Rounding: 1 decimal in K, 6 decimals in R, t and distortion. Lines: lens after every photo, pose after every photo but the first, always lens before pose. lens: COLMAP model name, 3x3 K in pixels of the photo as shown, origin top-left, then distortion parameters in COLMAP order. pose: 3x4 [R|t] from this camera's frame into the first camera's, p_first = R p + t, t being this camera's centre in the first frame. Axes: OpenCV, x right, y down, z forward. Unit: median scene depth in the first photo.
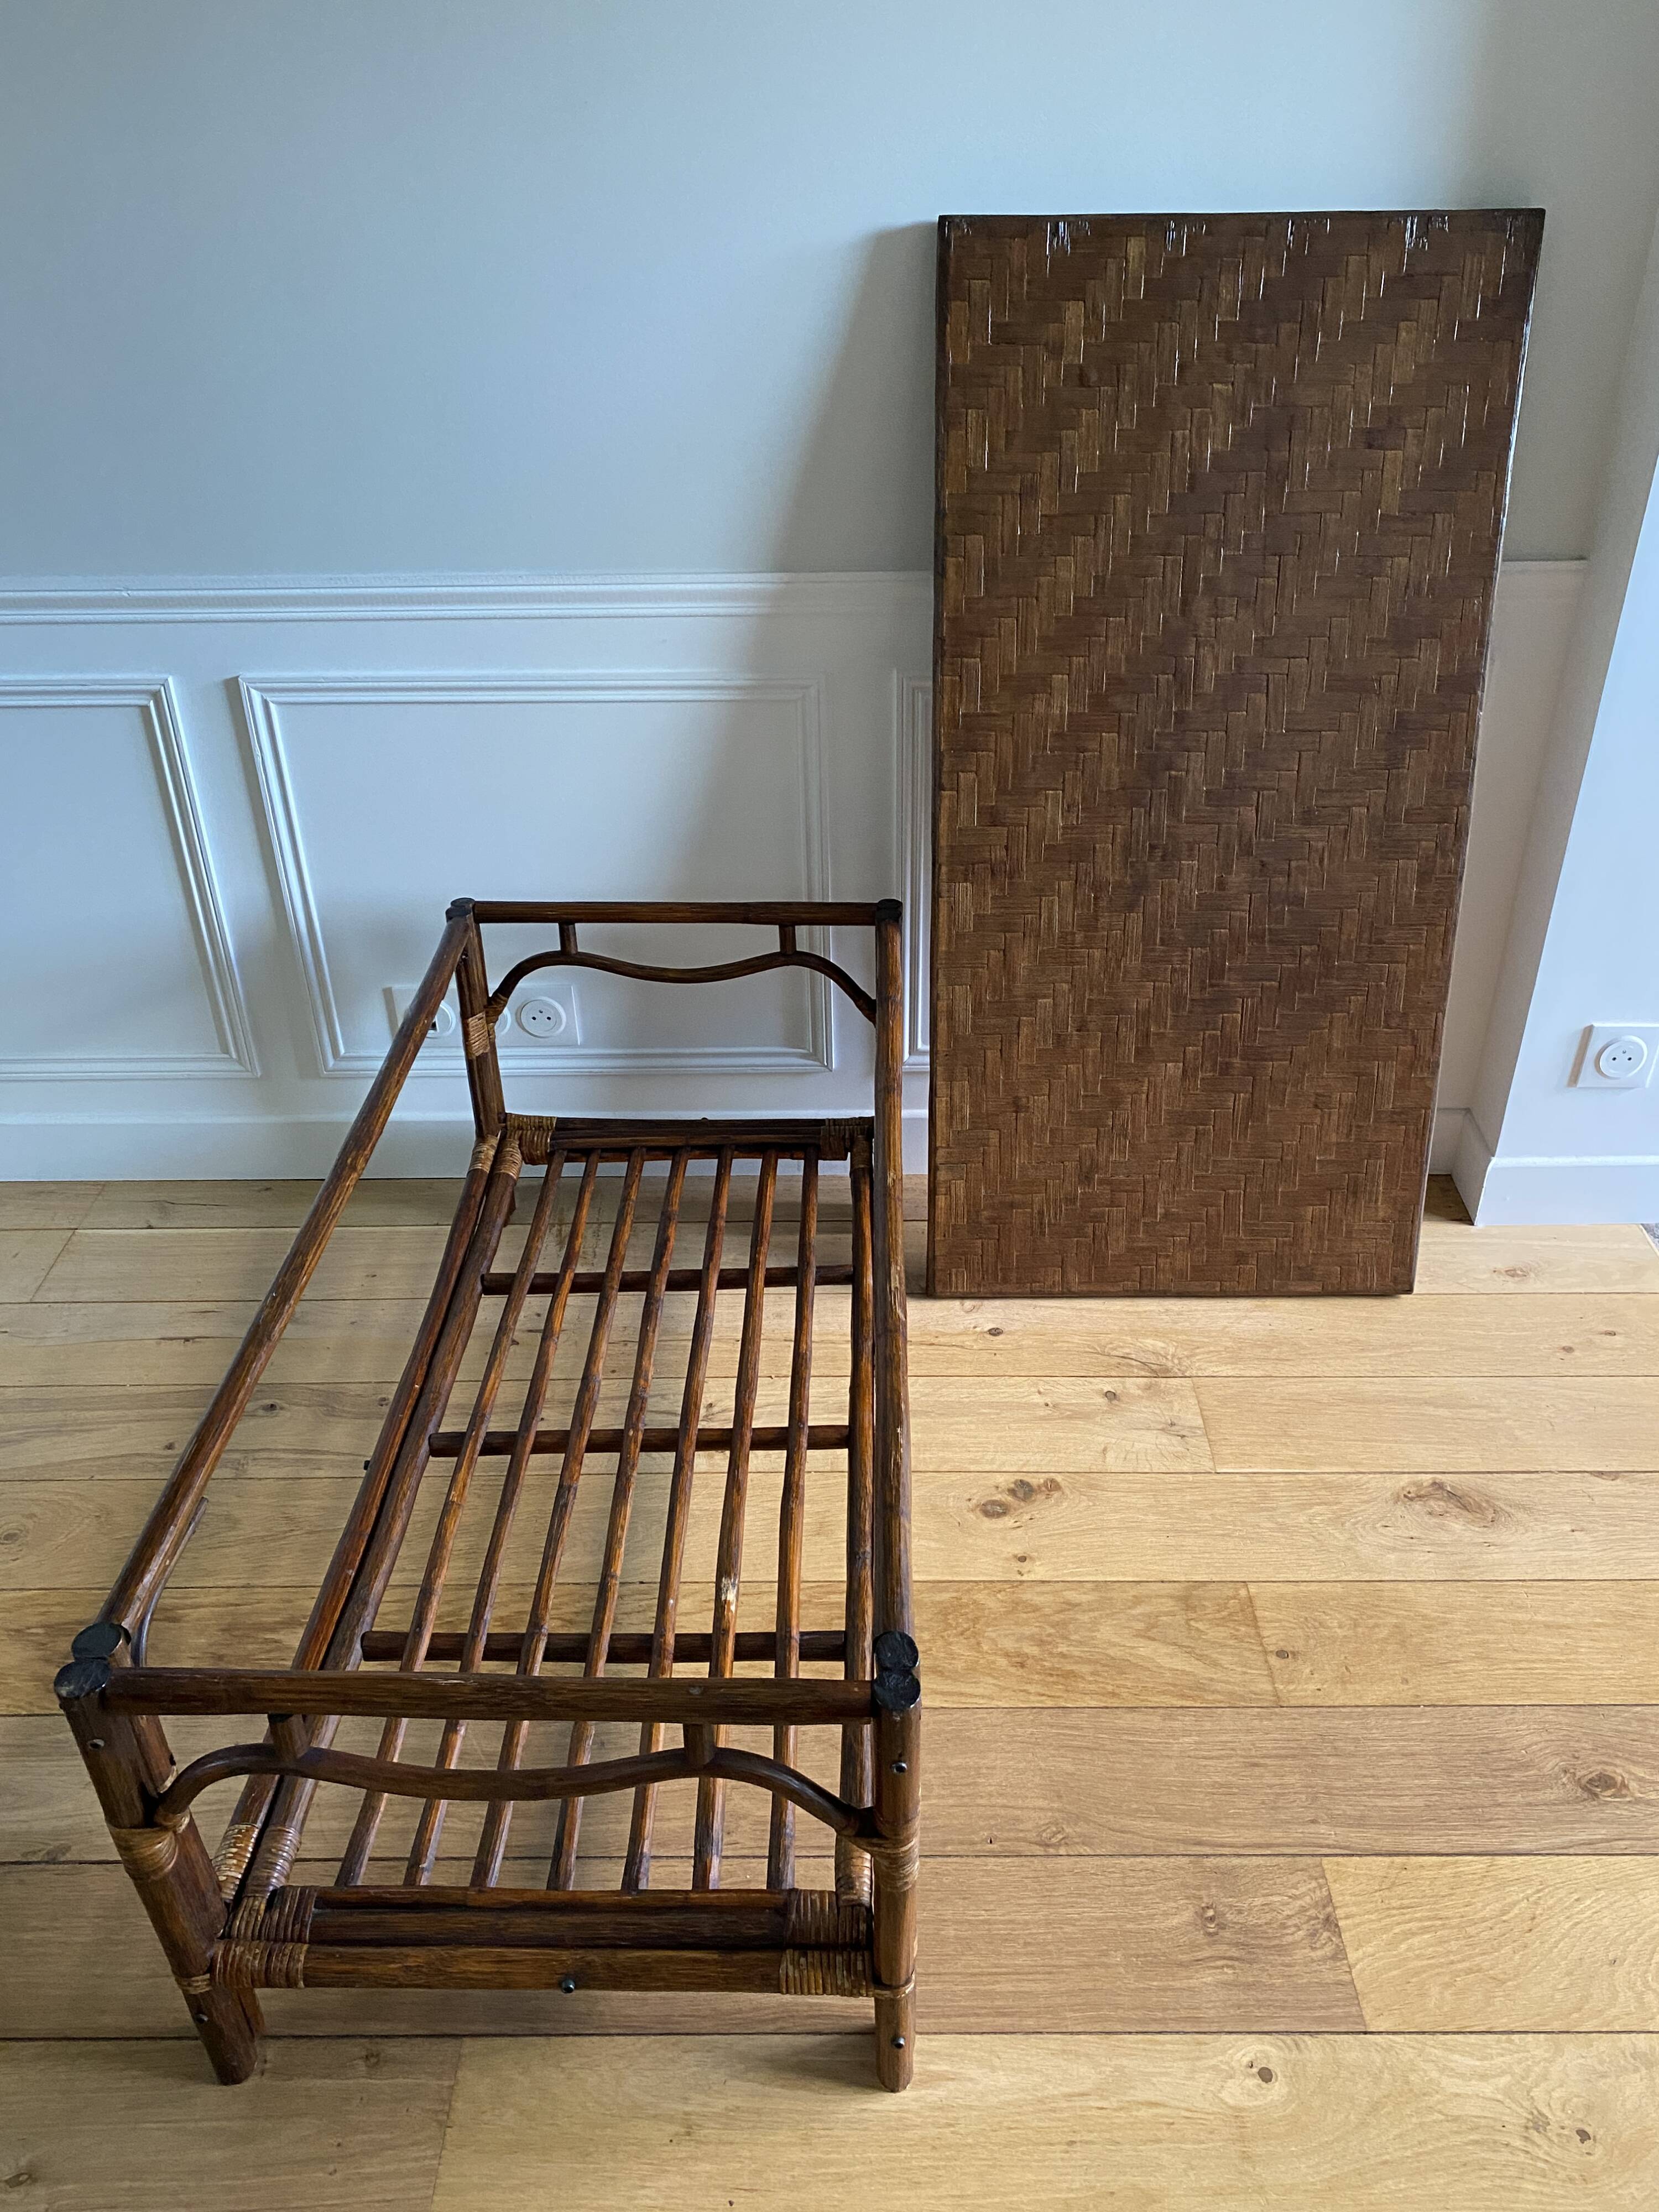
lens RADIAL K [[1686.9, 0, 836.3], [0, 1686.9, 1100.6], [0, 0, 1]] dist [0.022883, -0.018001]
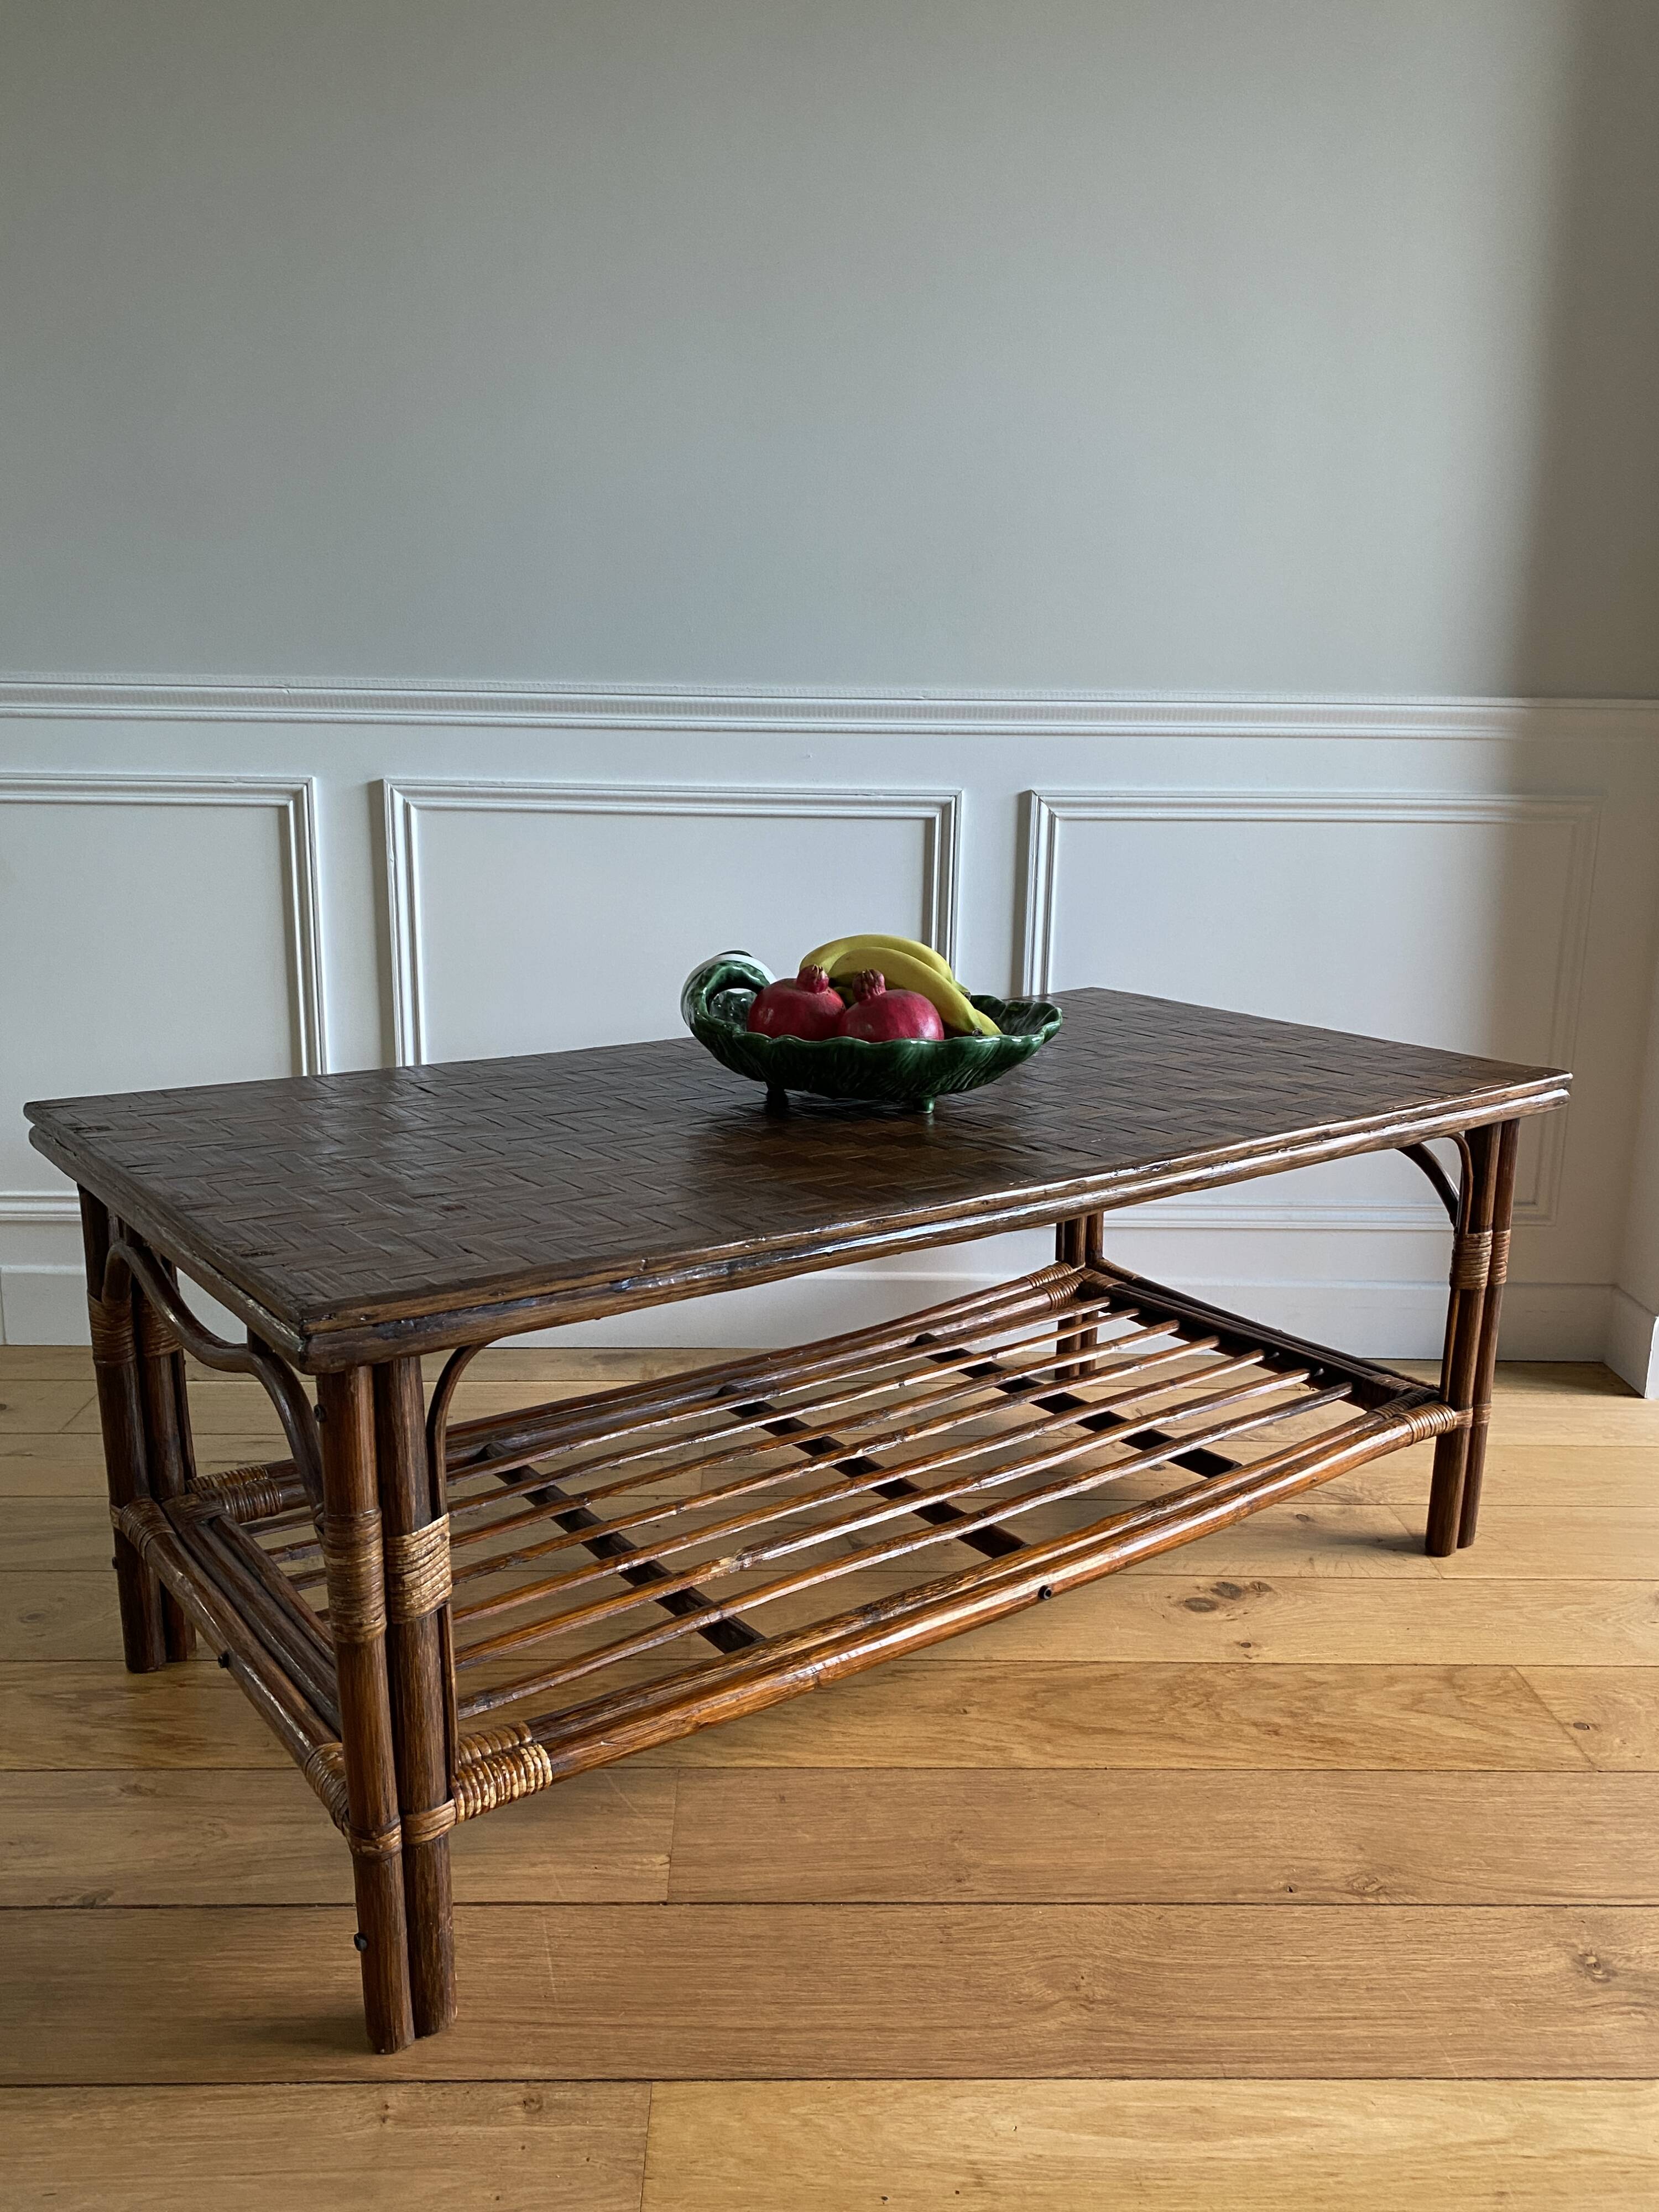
lens RADIAL K [[1686.9, 0, 820.3], [0, 1686.9, 1115.0], [0, 0, 1]] dist [0.022883, -0.018001]
pose [[0.999071, 0.023502, 0.036134, -0.151912], [-0.010132, 0.942836, -0.333103, 0.330881], [-0.041897, 0.332427, 0.942198, 0.128443]]
